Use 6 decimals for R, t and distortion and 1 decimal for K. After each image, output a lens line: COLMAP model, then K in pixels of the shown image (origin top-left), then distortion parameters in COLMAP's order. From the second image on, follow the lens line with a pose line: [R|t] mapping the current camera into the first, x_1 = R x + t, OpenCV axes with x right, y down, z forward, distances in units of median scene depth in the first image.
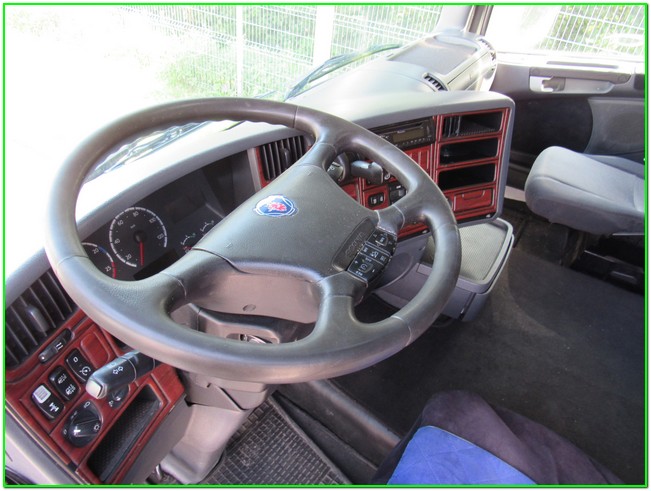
lens RADIAL K [[452.4, 0, 323.7], [0, 452.4, 243.8], [0, 0, 1]] dist [-0.004320, 0.000614]
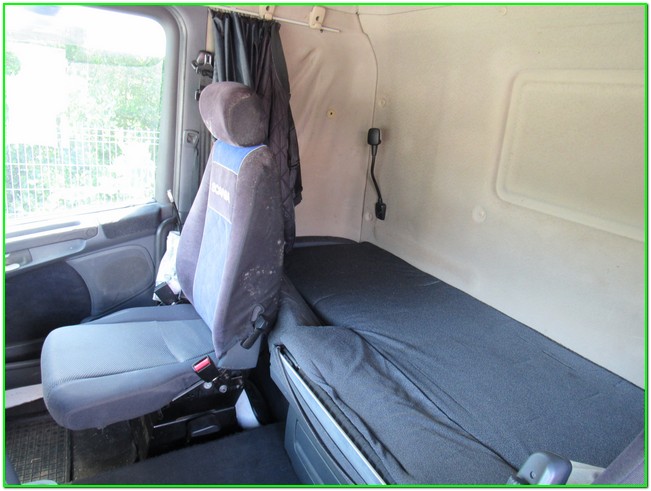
lens RADIAL K [[452.4, 0, 324.6], [0, 452.4, 247.2], [0, 0, 1]] dist [-0.004320, 0.000614]
pose [[0.482761, -0.288906, 0.826726, 0.115886], [0.499774, 0.866088, 0.010822, -0.107620], [-0.719144, 0.407952, 0.562501, 0.142096]]
